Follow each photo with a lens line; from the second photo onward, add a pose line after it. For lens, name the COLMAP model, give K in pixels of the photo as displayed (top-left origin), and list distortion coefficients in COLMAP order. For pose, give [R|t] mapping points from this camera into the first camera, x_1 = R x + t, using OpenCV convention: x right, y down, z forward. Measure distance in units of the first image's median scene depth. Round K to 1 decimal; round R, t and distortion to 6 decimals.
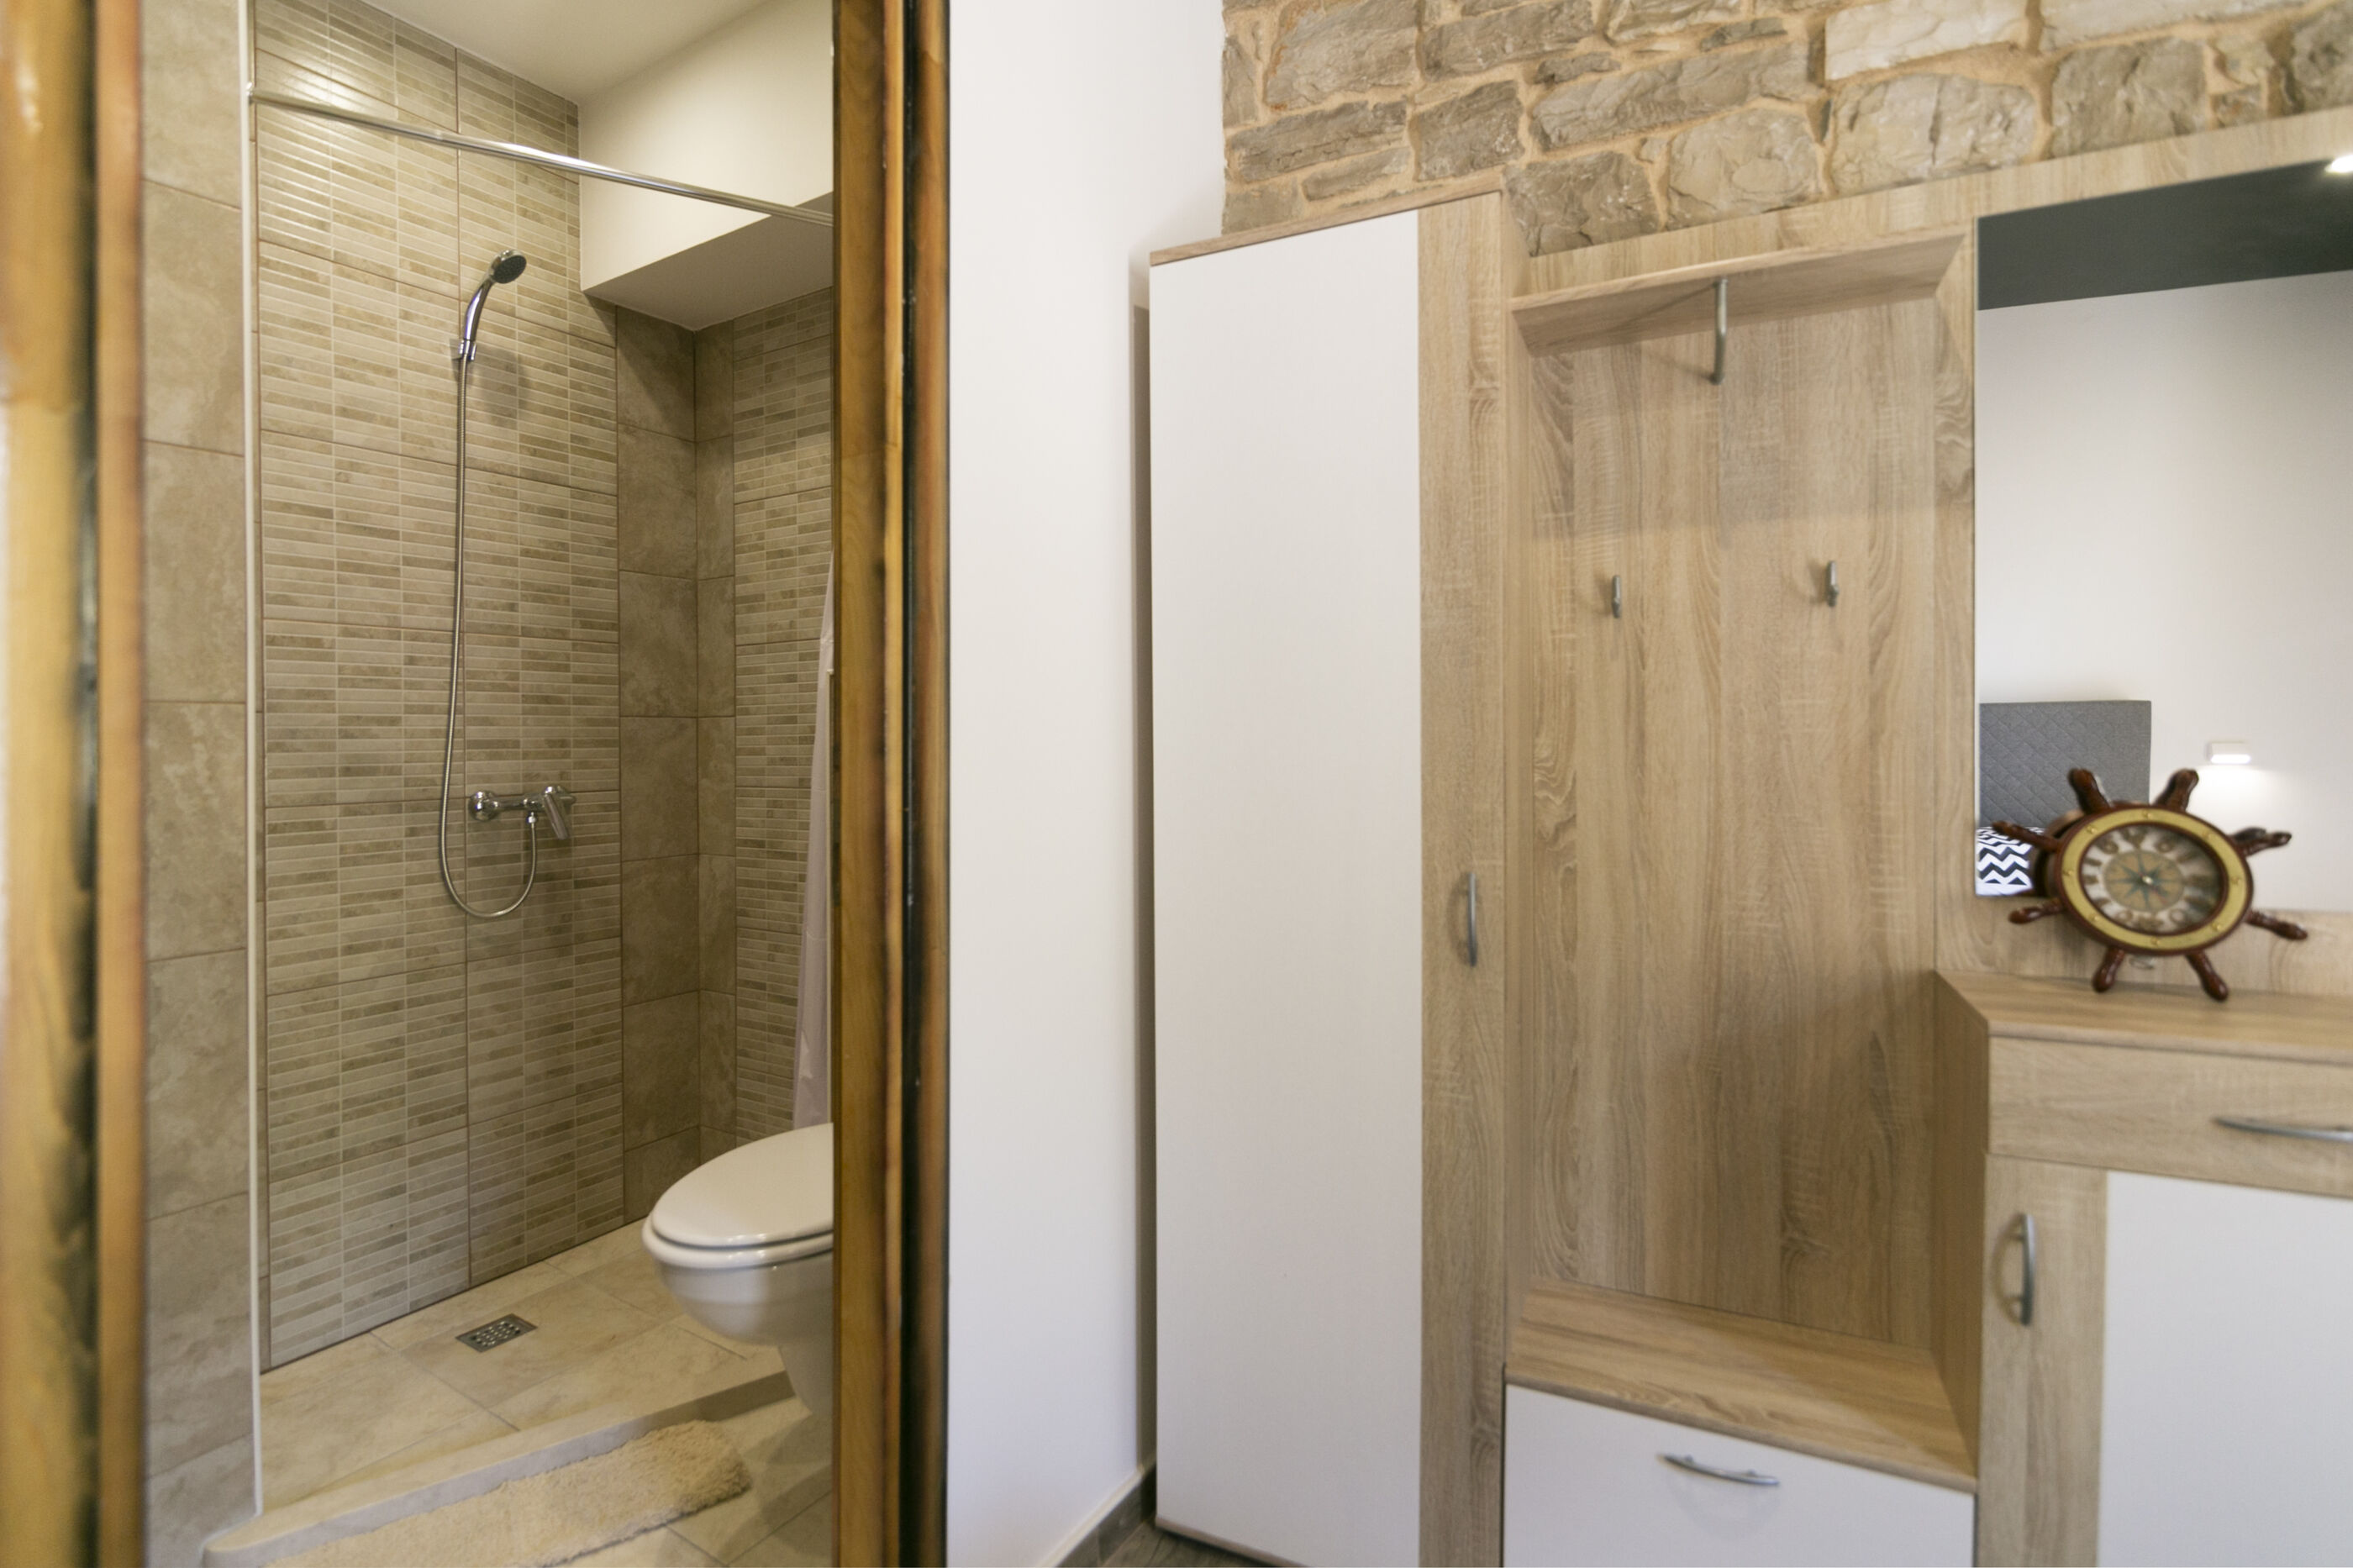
lens RADIAL K [[1068.0, 0, 1144.0], [0, 1068.0, 759.0], [0, 0, 1]] dist [0.001205, -0.001901]
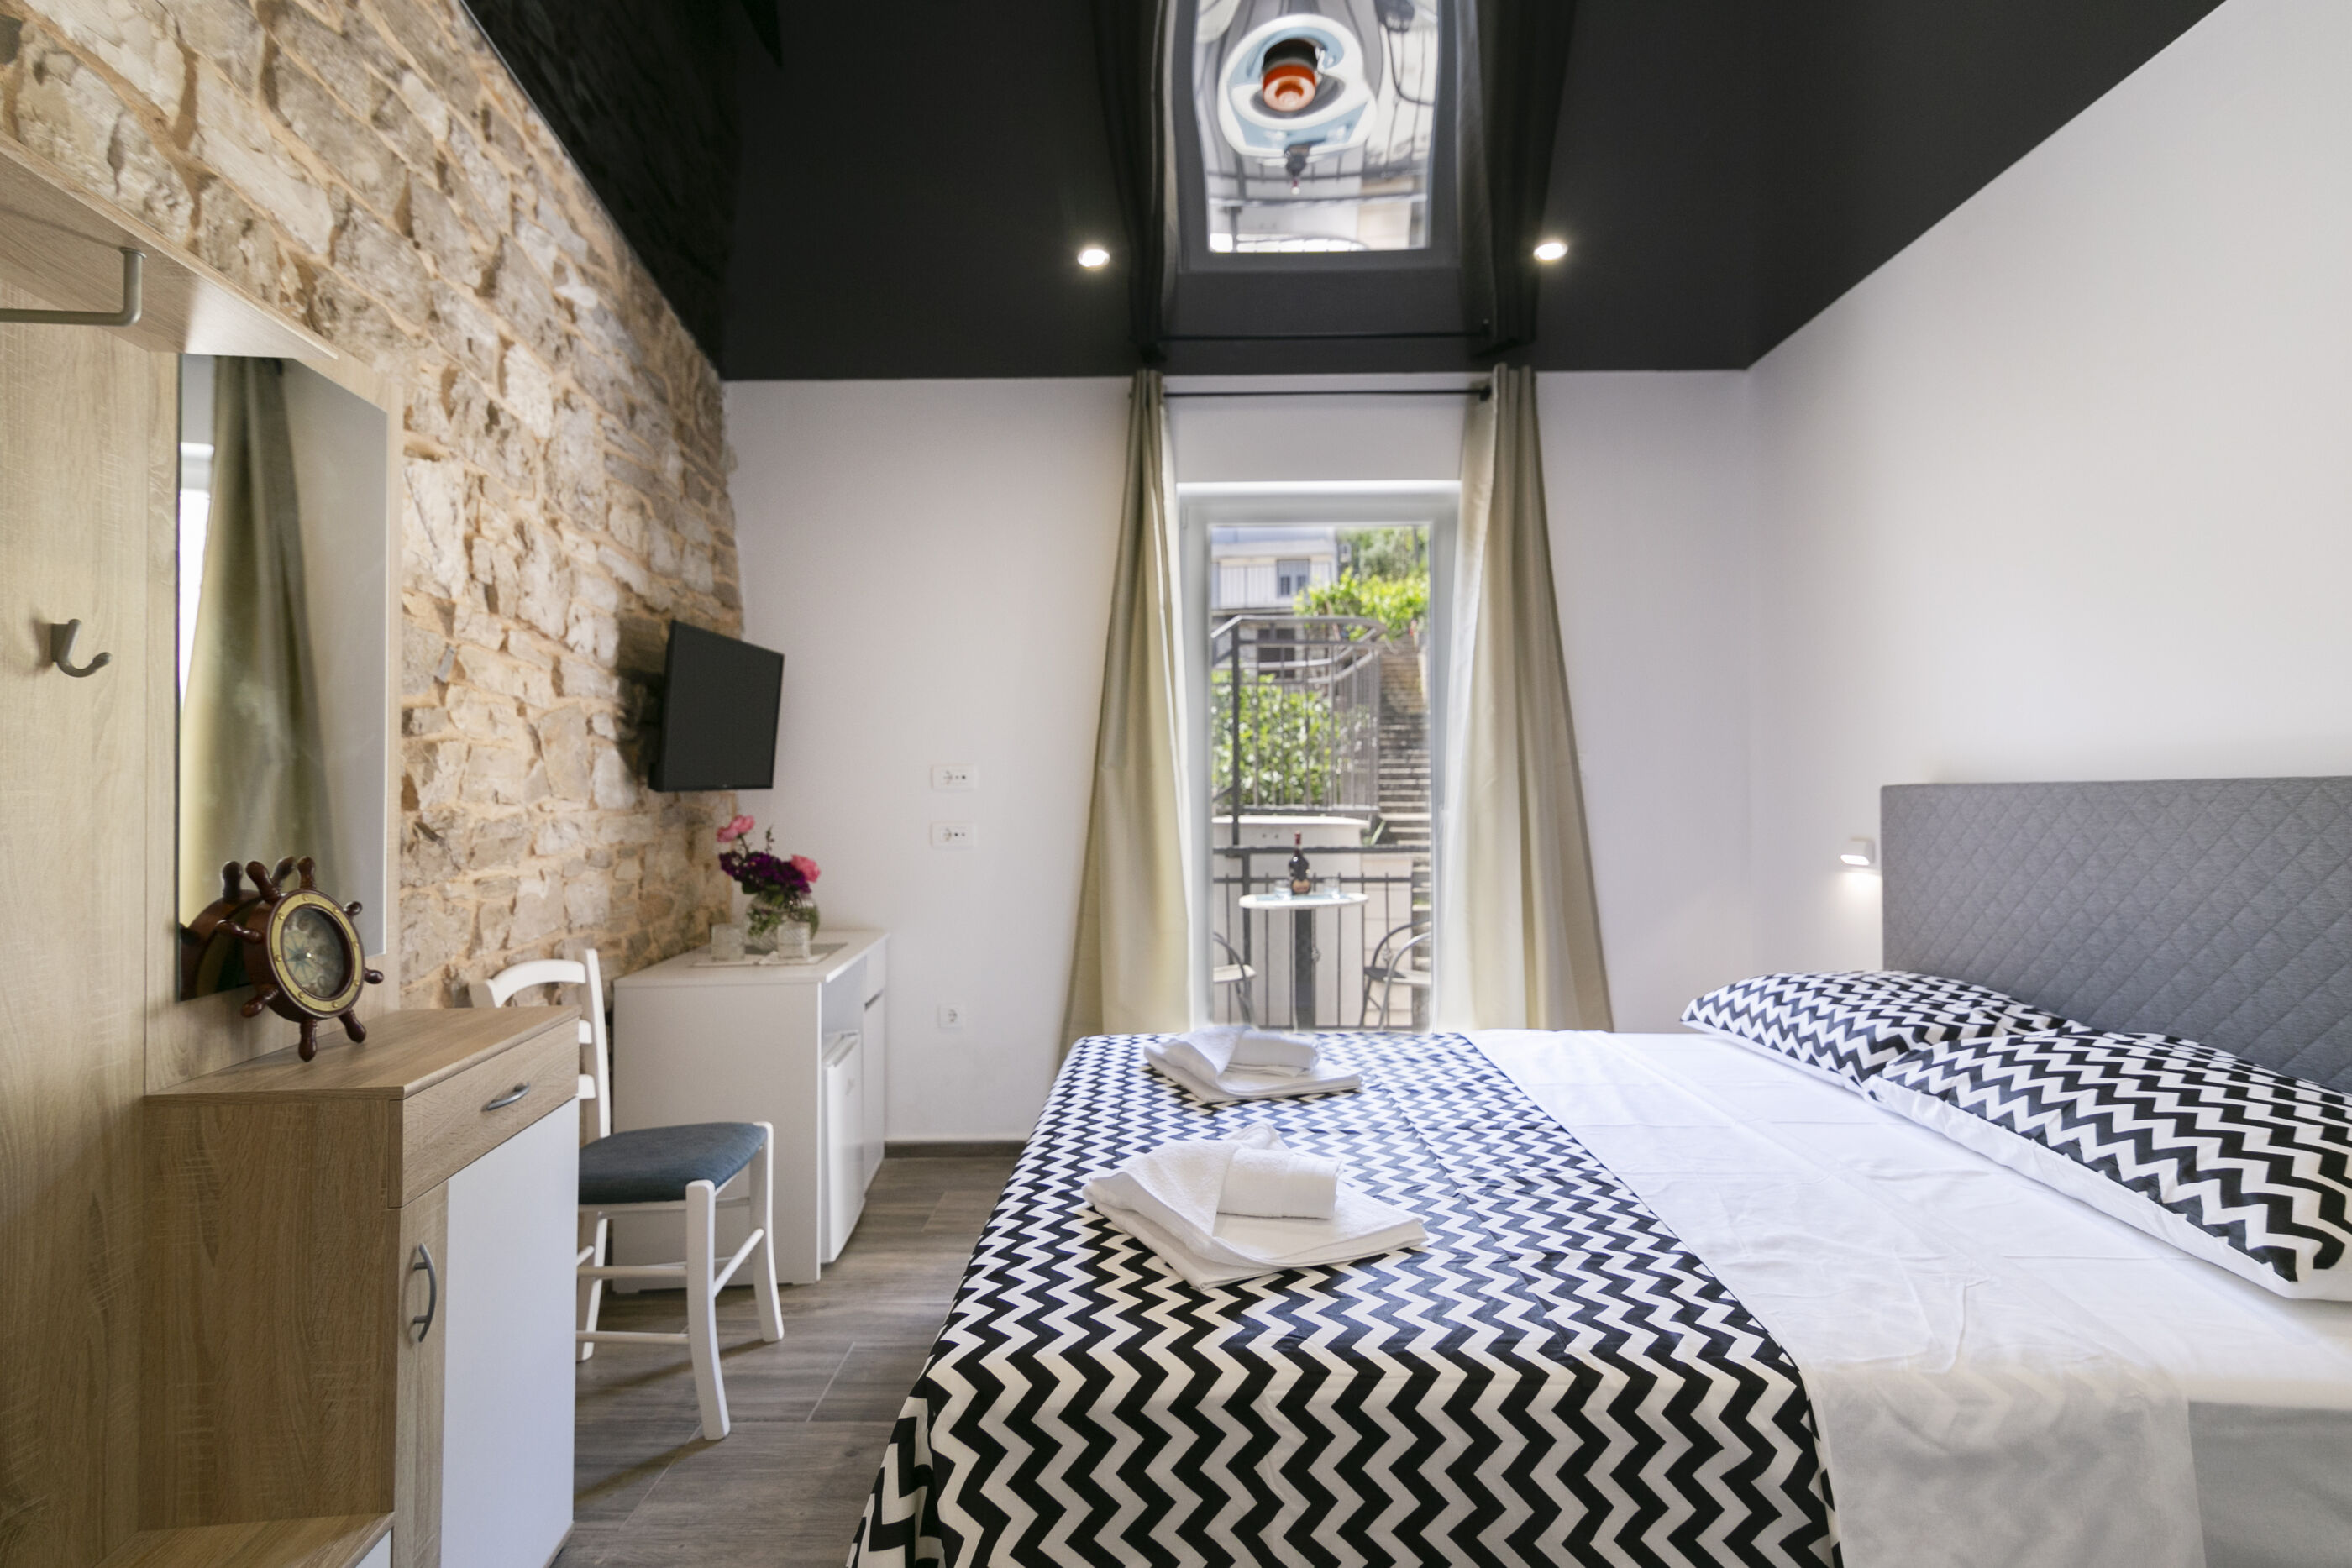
lens RADIAL K [[1067.5, 0, 1176.7], [0, 1067.5, 780.1], [0, 0, 1]] dist [0.001205, -0.001901]
pose [[-0.553552, 0.018197, 0.832616, -0.480726], [0.021281, 0.999744, -0.007701, -0.040987], [-0.832543, 0.013456, -0.553797, 0.758174]]
